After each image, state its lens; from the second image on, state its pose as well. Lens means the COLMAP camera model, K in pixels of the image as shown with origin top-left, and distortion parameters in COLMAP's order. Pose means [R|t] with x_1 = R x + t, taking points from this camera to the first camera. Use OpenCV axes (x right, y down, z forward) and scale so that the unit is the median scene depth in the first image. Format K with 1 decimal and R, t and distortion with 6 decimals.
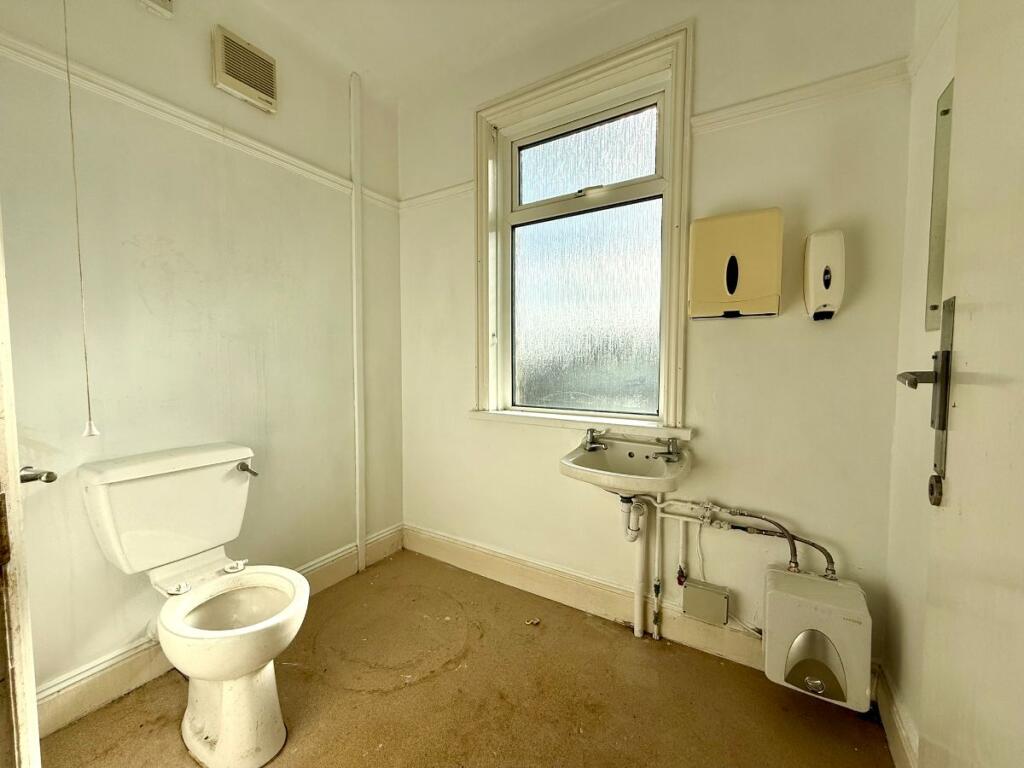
lens RADIAL K [[382.1, 0, 543.6], [0, 382.1, 384.0], [0, 0, 1]] dist [-0.000445, -0.000046]
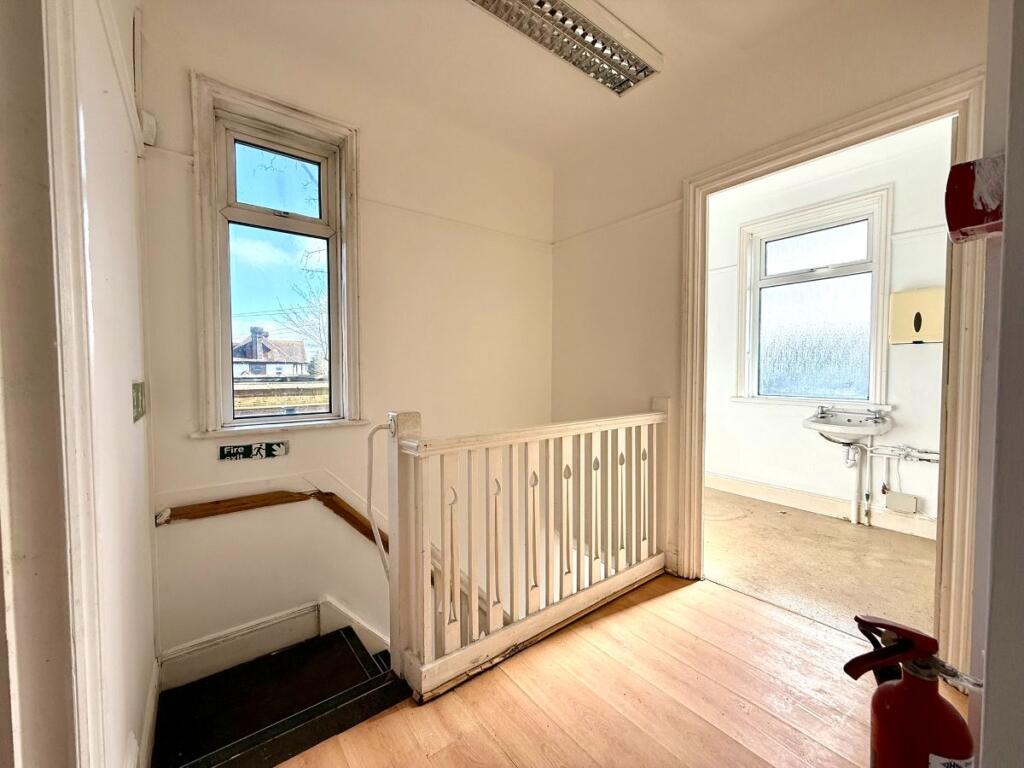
lens RADIAL K [[417.7, 0, 516.0], [0, 417.7, 384.4], [0, 0, 1]] dist [-0.000655, -0.000301]
pose [[0.921227, 0.009353, -0.388914, -0.457744], [-0.017775, 0.999679, -0.018063, 0.081980], [0.388620, 0.023553, 0.921097, -1.433205]]
